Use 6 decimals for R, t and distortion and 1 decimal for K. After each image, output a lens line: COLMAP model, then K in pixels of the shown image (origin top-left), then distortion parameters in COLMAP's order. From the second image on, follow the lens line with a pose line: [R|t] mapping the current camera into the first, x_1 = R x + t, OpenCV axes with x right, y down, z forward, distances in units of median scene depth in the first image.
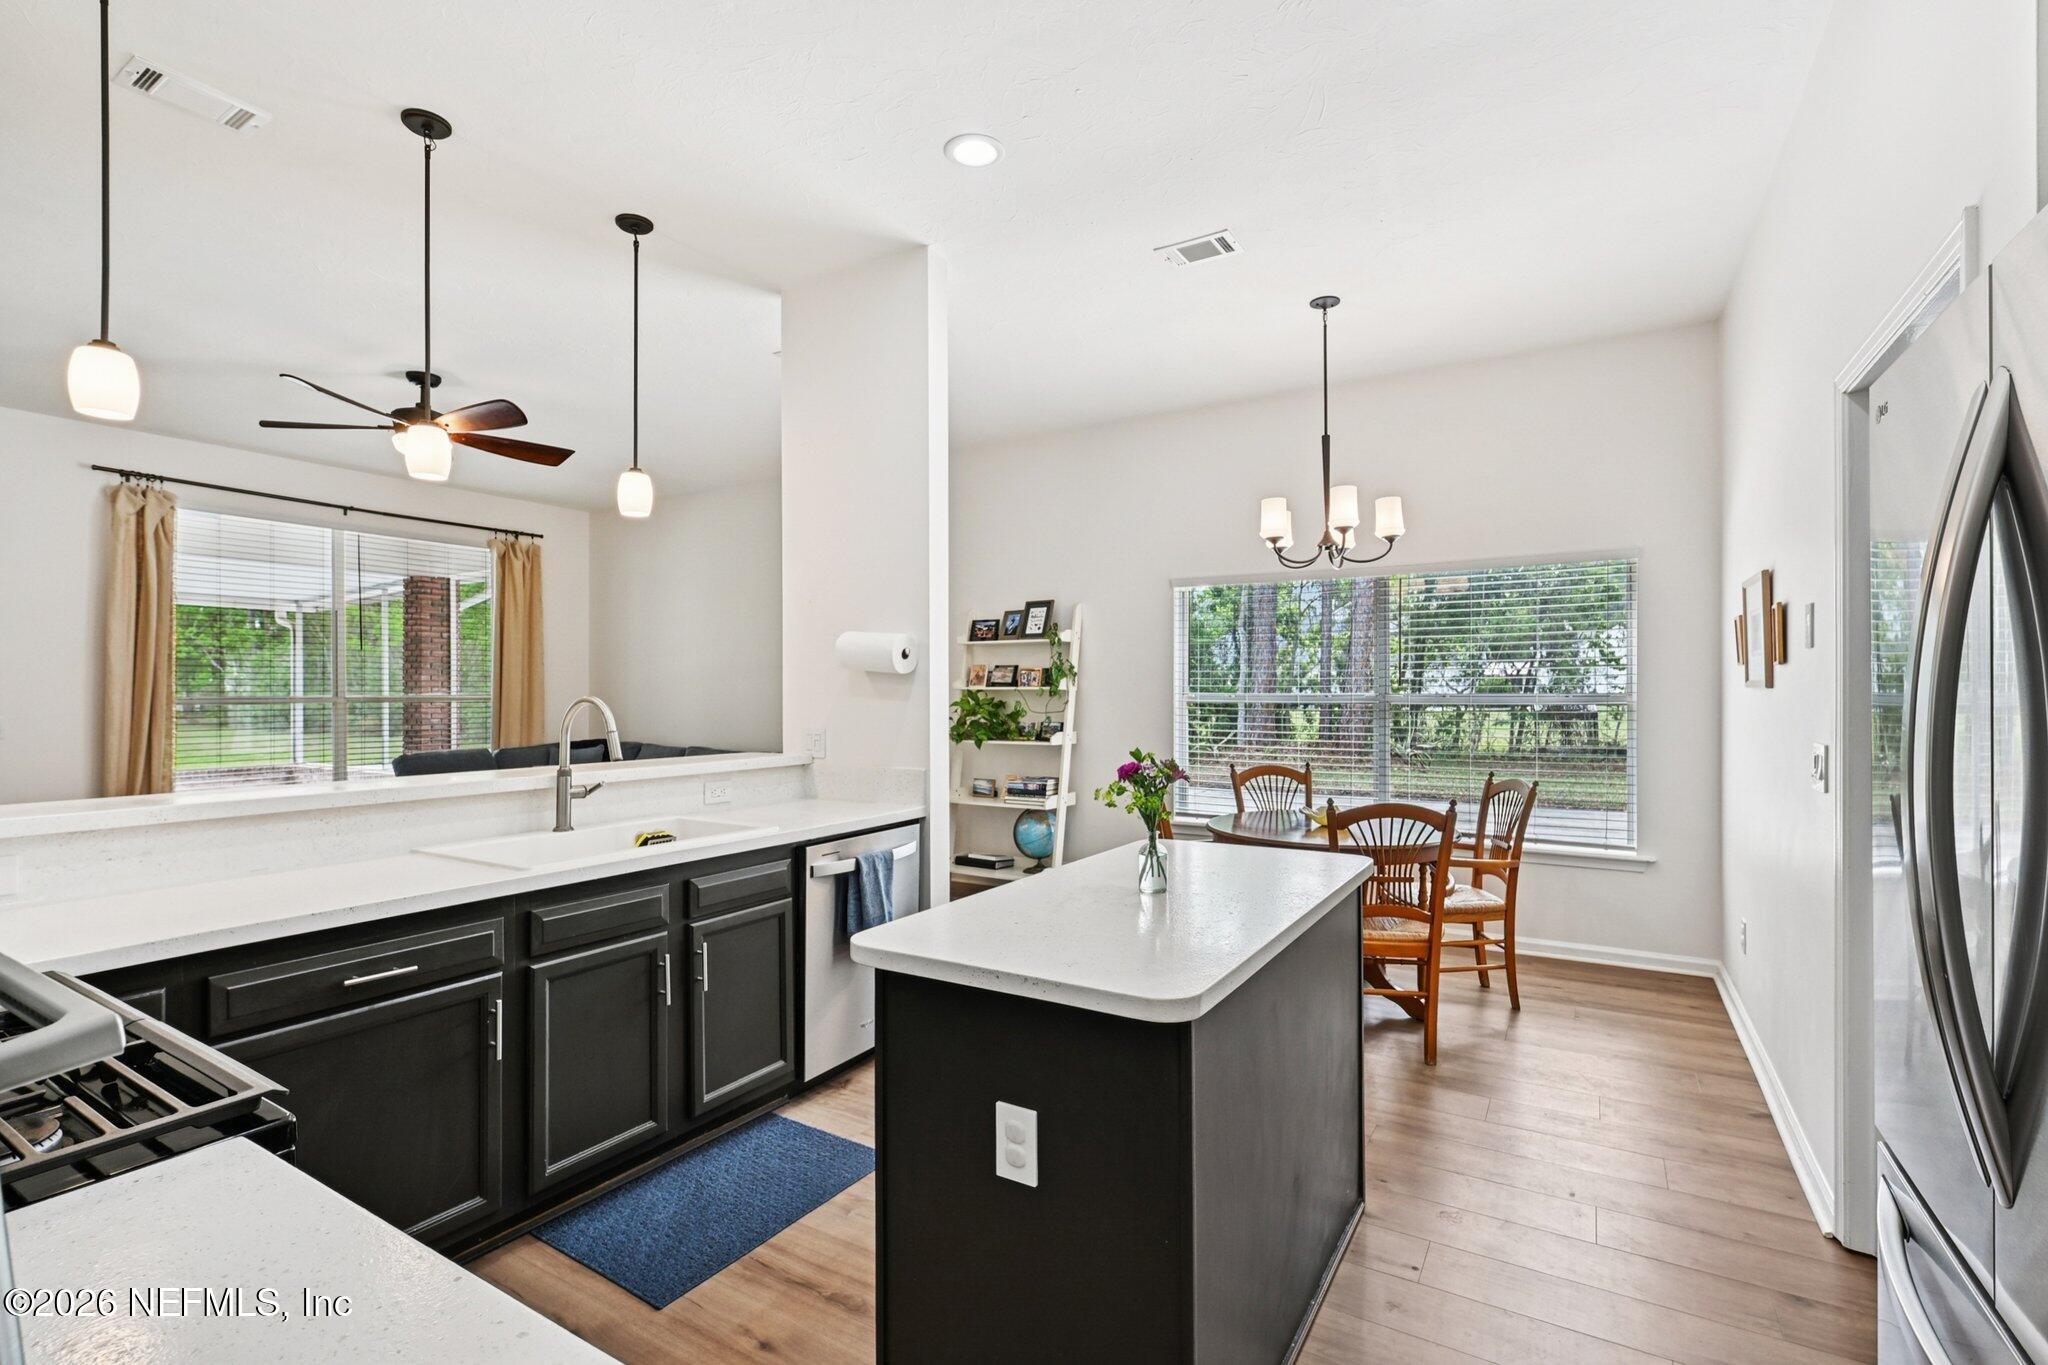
lens RADIAL K [[937.8, 0, 1021.7], [0, 937.8, 686.7], [0, 0, 1]] dist [-0.000348, 0.000005]
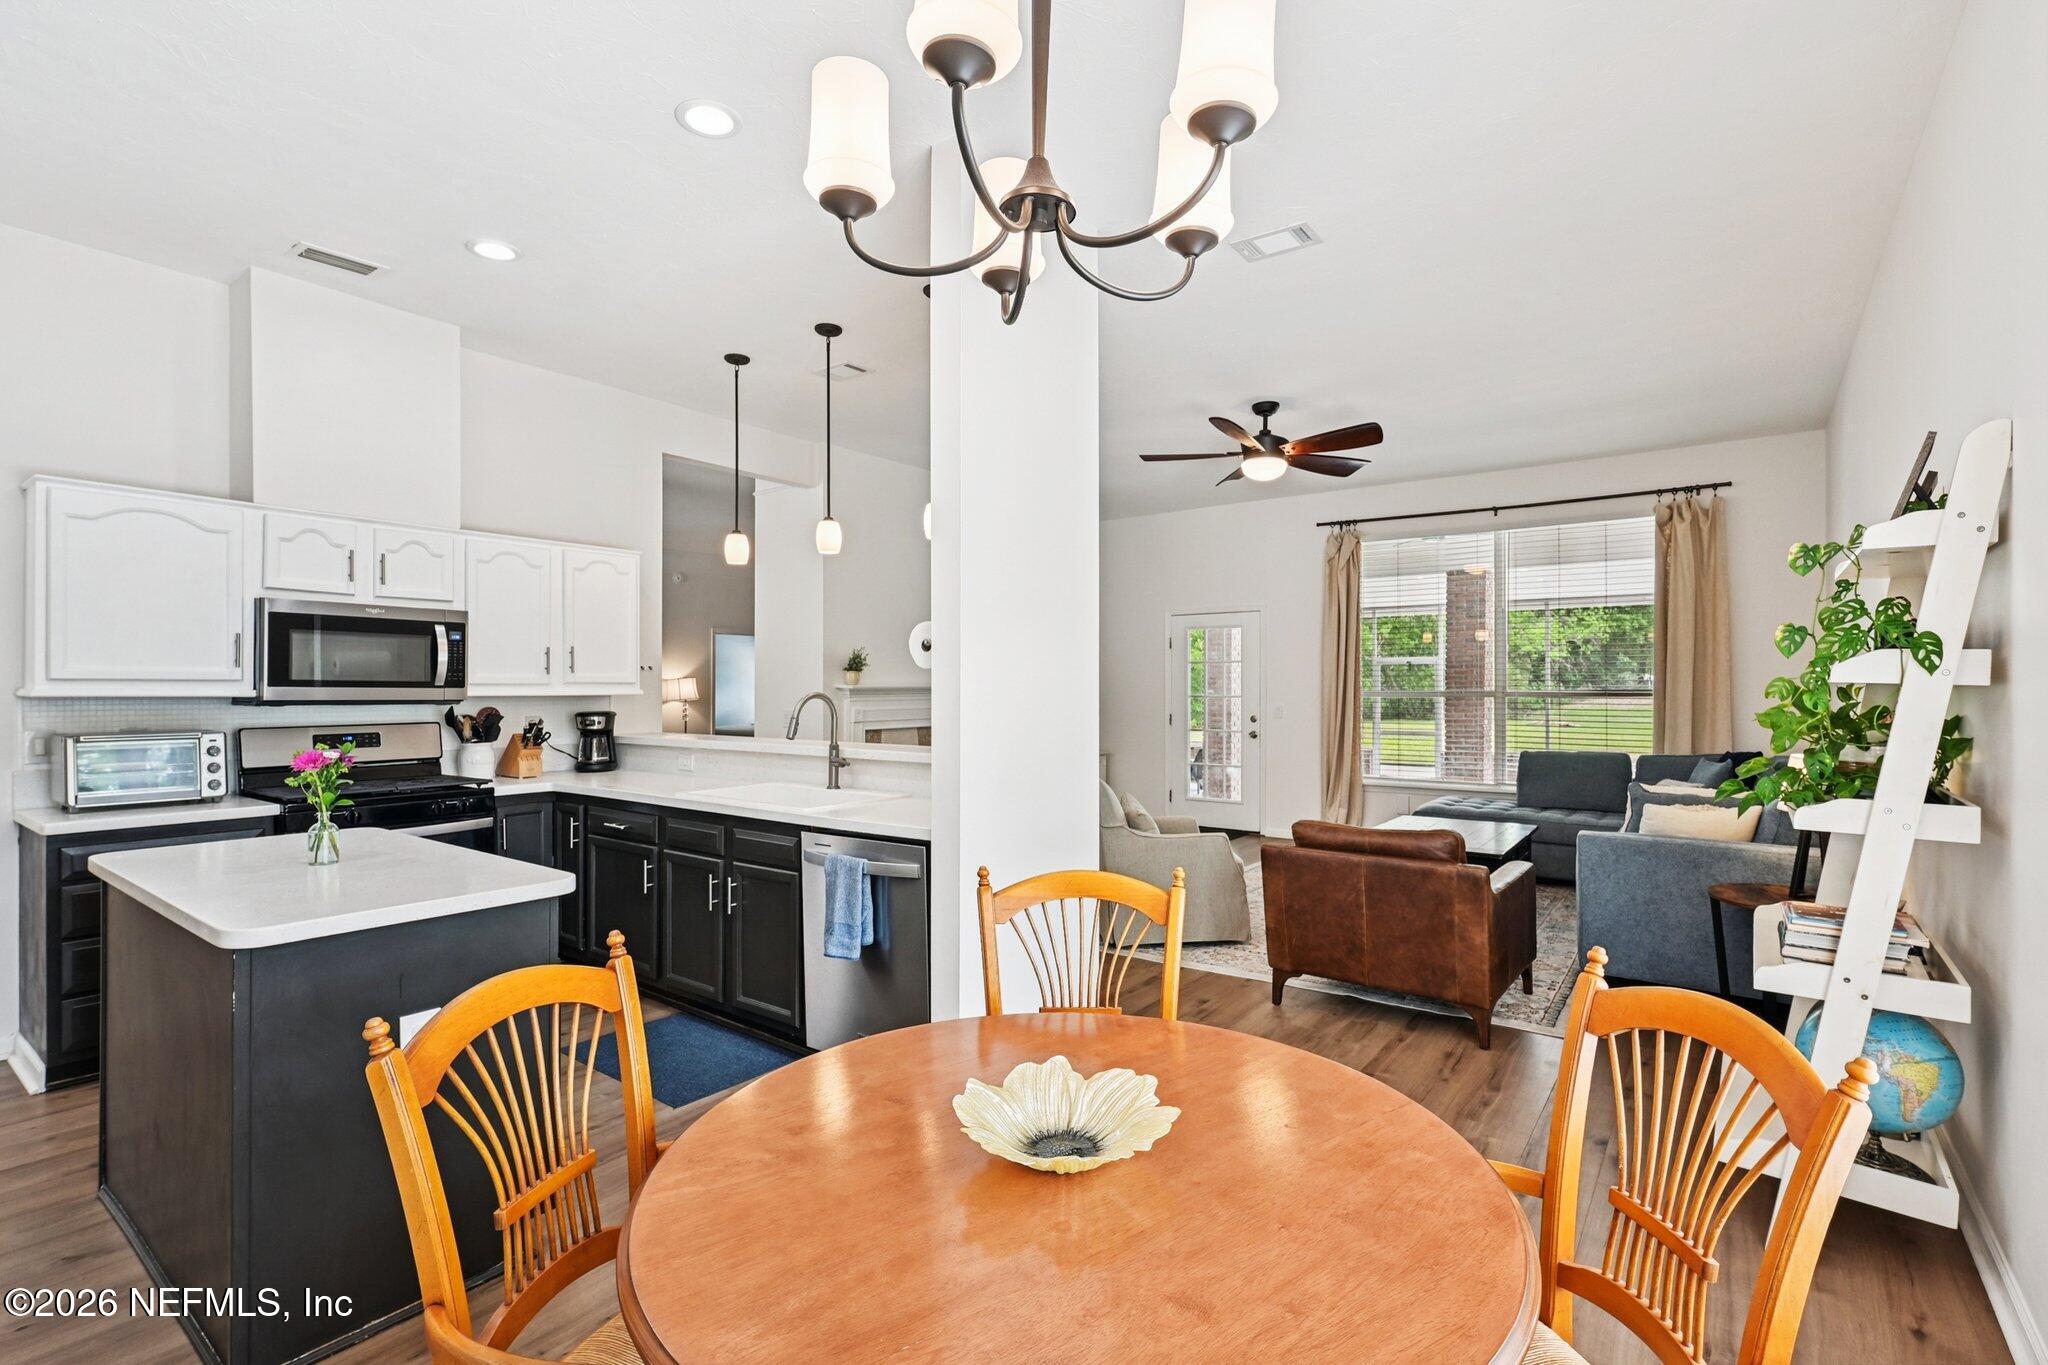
lens RADIAL K [[937.8, 0, 1026.2], [0, 937.8, 687.7], [0, 0, 1]] dist [-0.000348, 0.000005]
pose [[-0.088323, 0.003074, -0.996087, 0.846710], [0.006651, 0.999975, 0.002497, 0.001461], [0.996070, -0.006404, -0.088341, 1.368797]]
